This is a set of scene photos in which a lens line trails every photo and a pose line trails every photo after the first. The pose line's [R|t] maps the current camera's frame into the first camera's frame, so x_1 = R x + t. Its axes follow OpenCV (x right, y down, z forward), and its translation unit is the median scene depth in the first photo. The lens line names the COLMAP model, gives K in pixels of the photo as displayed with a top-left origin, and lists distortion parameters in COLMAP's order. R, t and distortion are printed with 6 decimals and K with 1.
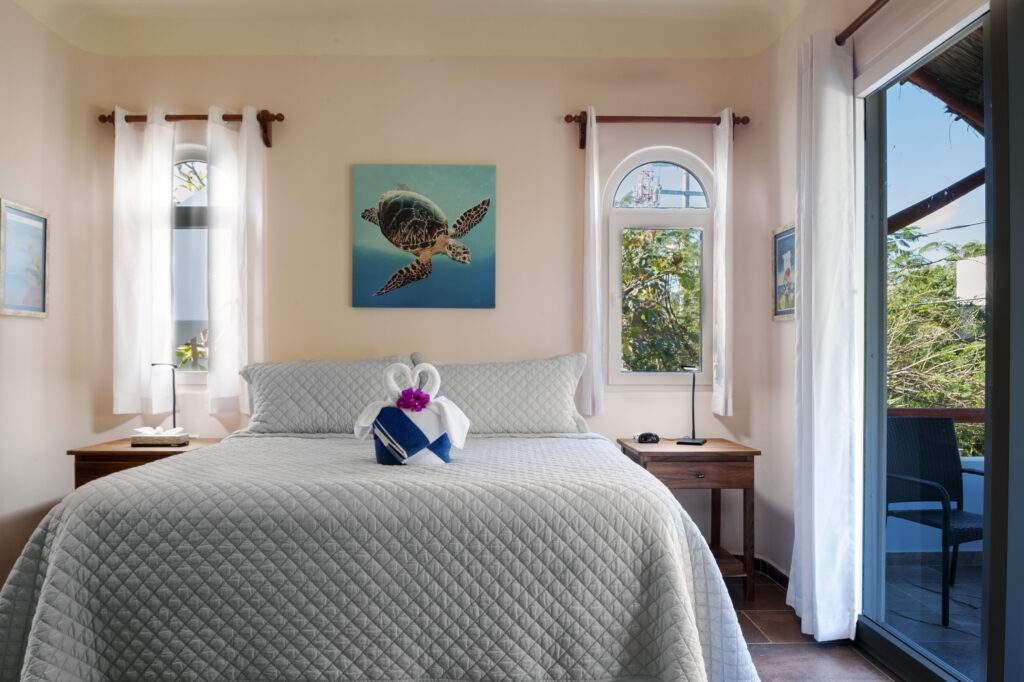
lens RADIAL K [[738.8, 0, 523.1], [0, 738.8, 357.8], [0, 0, 1]] dist [0.031097, -0.032747]
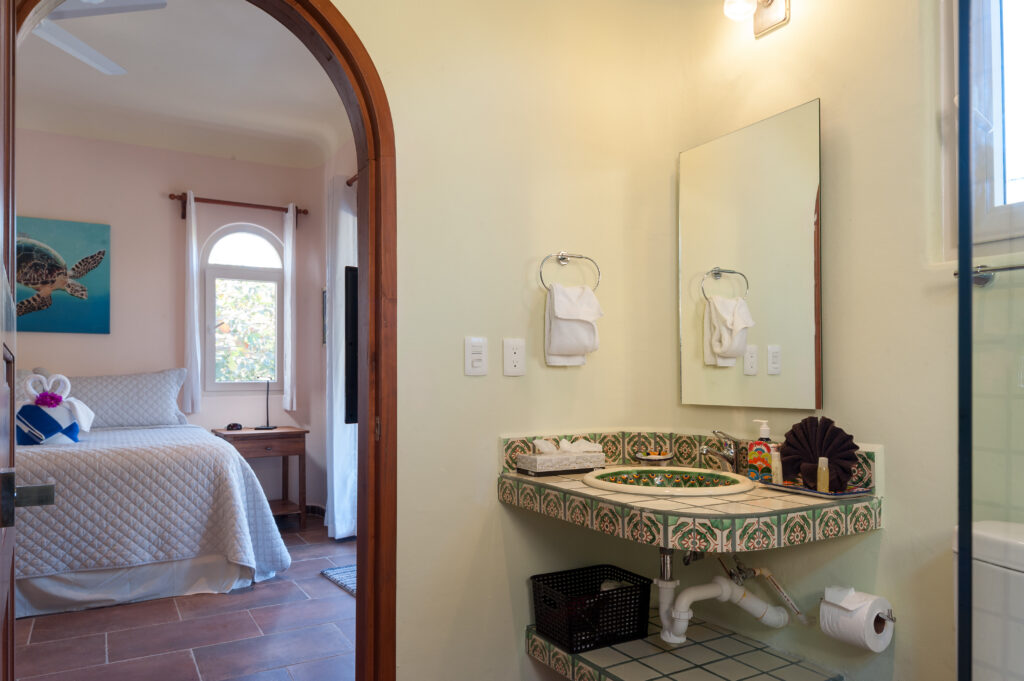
lens RADIAL K [[738.8, 0, 537.2], [0, 738.8, 366.7], [0, 0, 1]] dist [0.031097, -0.032747]
pose [[0.876634, -0.000263, 0.481158, -0.009136], [0.006159, 0.999924, -0.010676, 0.010826], [-0.481119, 0.012322, 0.876569, -0.579573]]
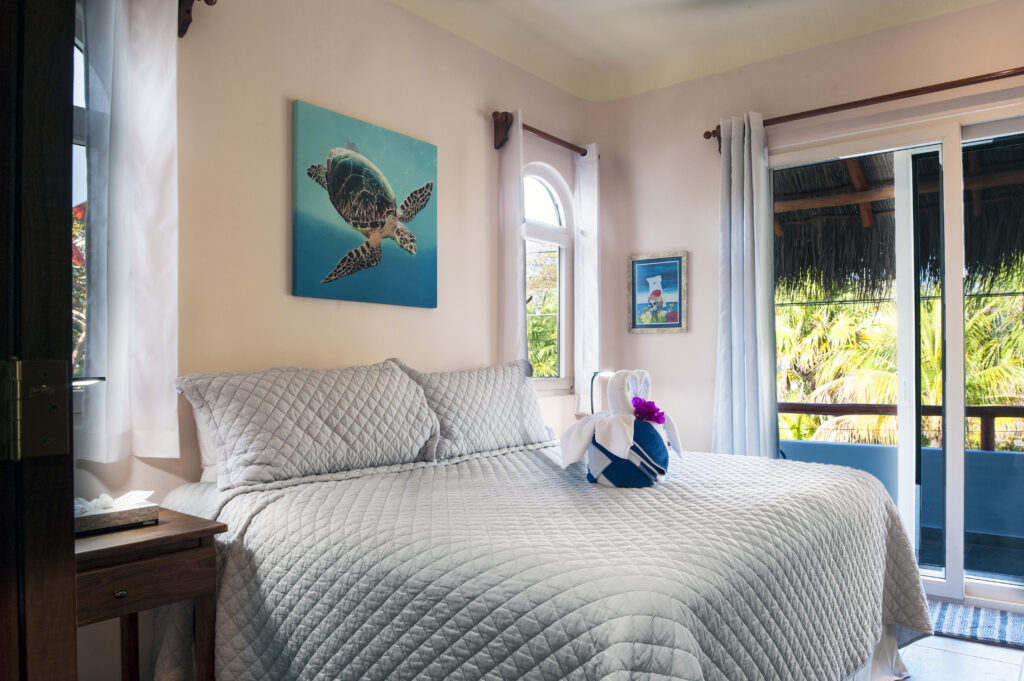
lens RADIAL K [[738.8, 0, 506.1], [0, 738.8, 345.0], [0, 0, 1]] dist [0.031097, -0.032747]
pose [[0.624429, 0.015881, 0.780920, -0.753749], [0.006674, 0.999648, -0.025665, -0.000699], [-0.781053, 0.021238, 0.624103, 0.441712]]
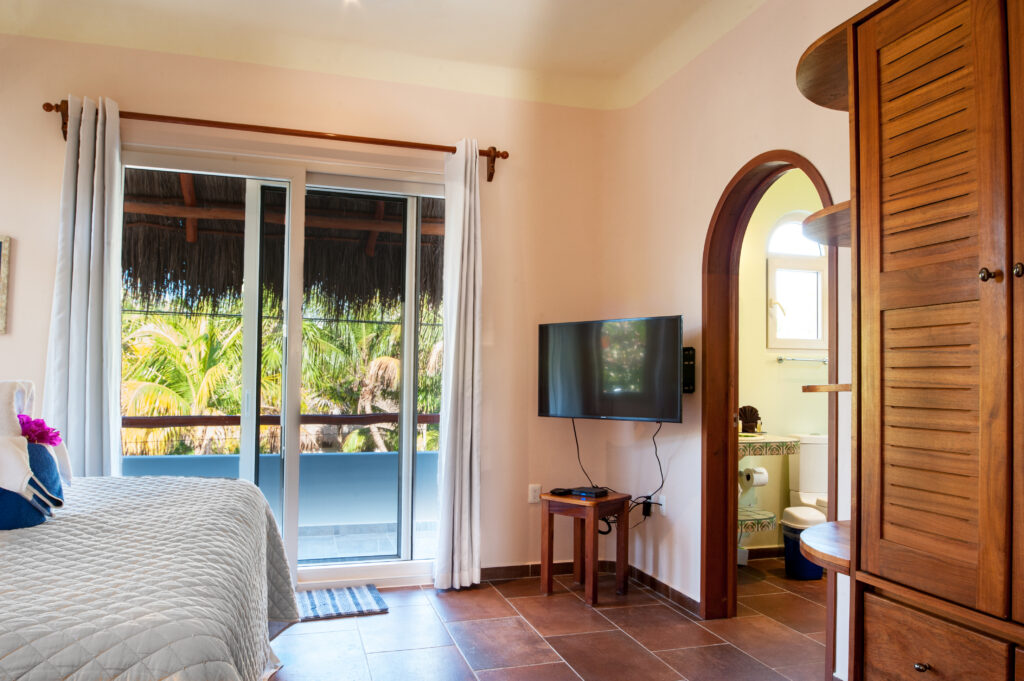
lens RADIAL K [[738.8, 0, 508.7], [0, 738.8, 342.6], [0, 0, 1]] dist [0.031097, -0.032747]
pose [[-0.259043, 0.042945, 0.964911, -0.779849], [-0.014480, 0.998726, -0.048337, -0.000761], [-0.965757, -0.026493, -0.258091, 0.640132]]
